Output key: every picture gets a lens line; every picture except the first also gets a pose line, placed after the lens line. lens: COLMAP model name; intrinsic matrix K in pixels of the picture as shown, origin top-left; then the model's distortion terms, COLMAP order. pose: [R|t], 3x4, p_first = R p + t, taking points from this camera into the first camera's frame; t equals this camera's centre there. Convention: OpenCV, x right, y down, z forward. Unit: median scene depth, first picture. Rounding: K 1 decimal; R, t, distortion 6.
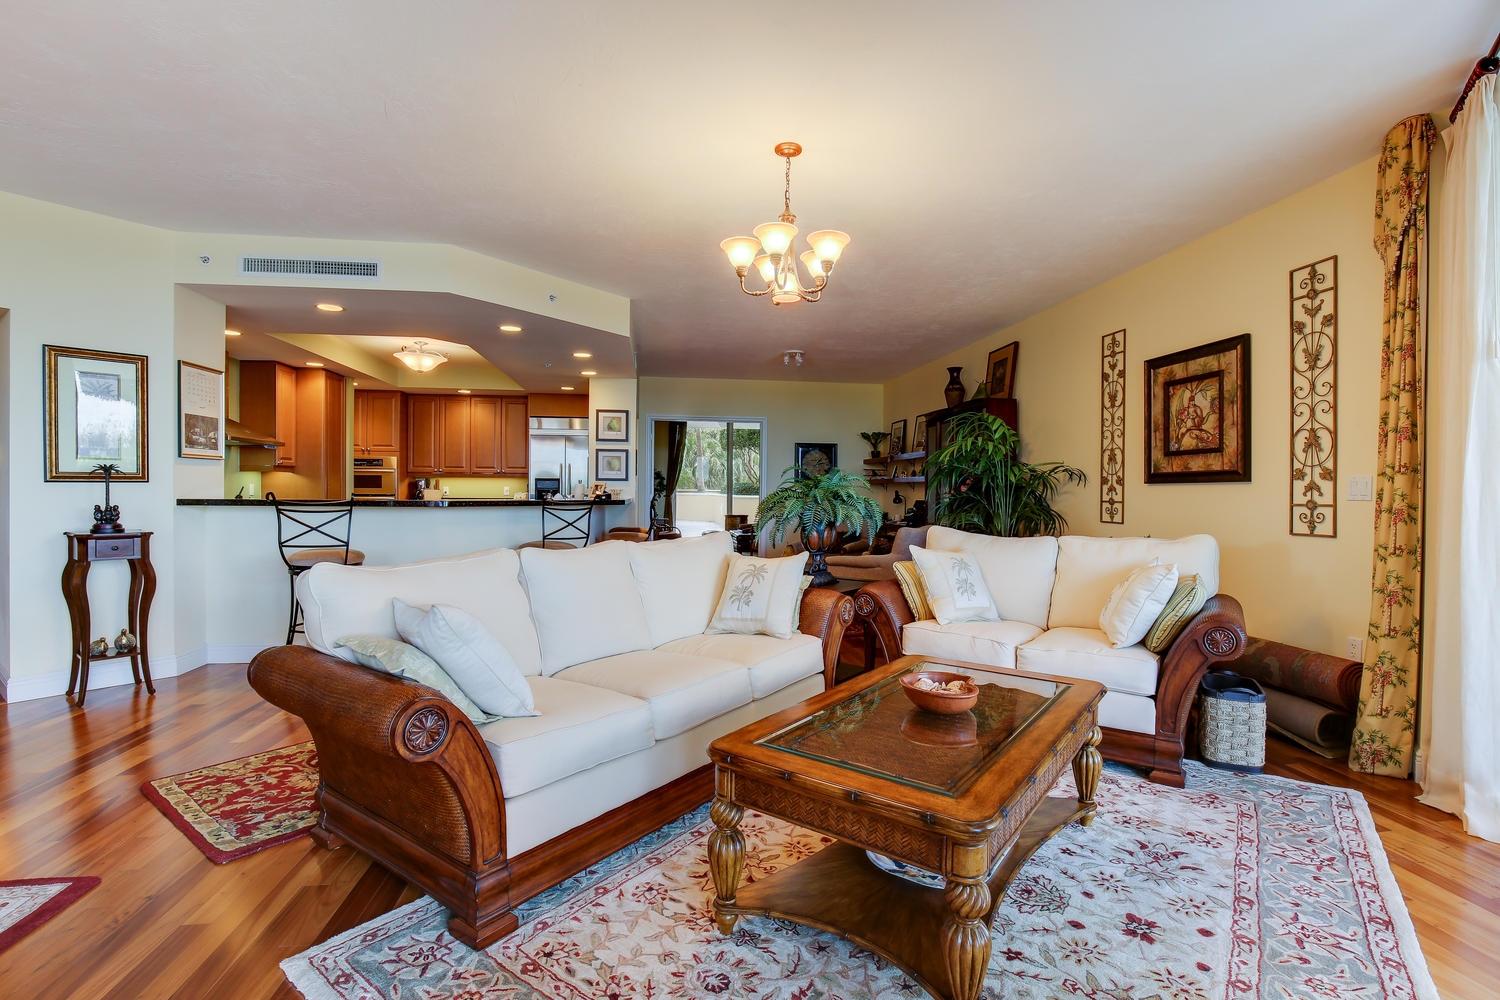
lens RADIAL K [[691.6, 0, 760.2], [0, 691.6, 496.7], [0, 0, 1]] dist [-0.037836, 0.007140]
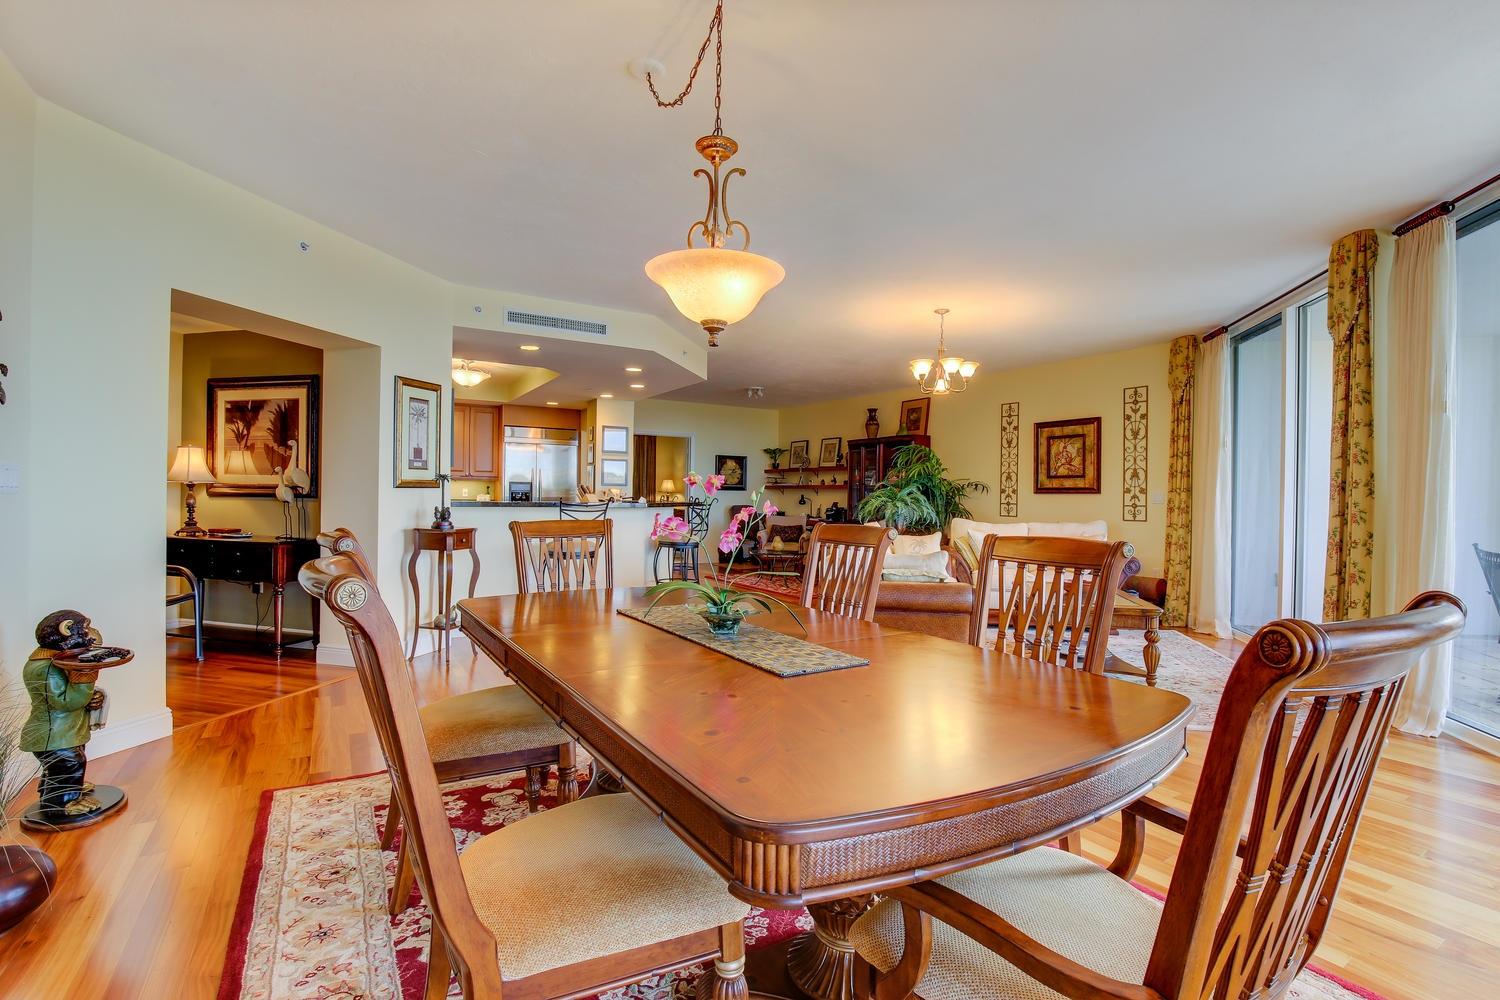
lens RADIAL K [[691.6, 0, 760.2], [0, 691.6, 496.7], [0, 0, 1]] dist [-0.037836, 0.007140]
pose [[0.919356, 0.004389, 0.393402, -0.834165], [-0.004073, 0.999990, -0.001638, -0.005756], [-0.393405, -0.000096, 0.919365, -0.364931]]
